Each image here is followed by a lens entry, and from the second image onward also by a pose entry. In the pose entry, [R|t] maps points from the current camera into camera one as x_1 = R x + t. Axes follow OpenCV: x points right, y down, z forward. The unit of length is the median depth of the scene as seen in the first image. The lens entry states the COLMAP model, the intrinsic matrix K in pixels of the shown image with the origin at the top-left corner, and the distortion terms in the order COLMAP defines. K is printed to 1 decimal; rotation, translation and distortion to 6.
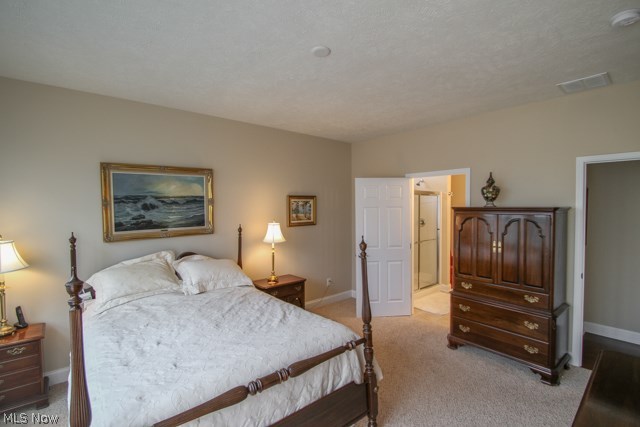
lens RADIAL K [[304.3, 0, 320.4], [0, 304.3, 211.3], [0, 0, 1]] dist [-0.003047, -0.003173]
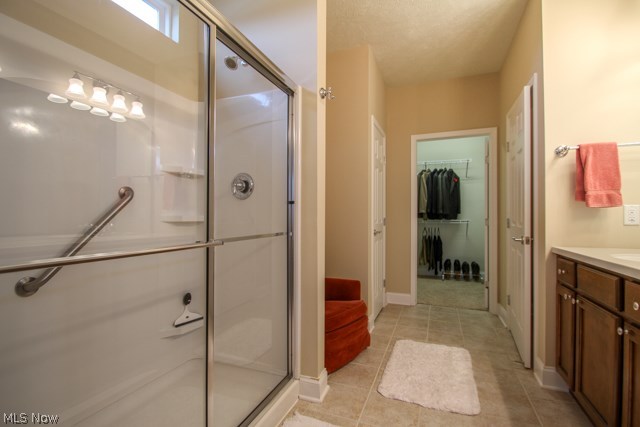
lens RADIAL K [[304.3, 0, 323.6], [0, 304.3, 212.9], [0, 0, 1]] dist [-0.003047, -0.003173]
pose [[0.889149, 0.008692, 0.457535, 0.274434], [-0.000010, 0.999820, -0.018974, 0.076979], [-0.457617, 0.016866, 0.888989, 0.709583]]
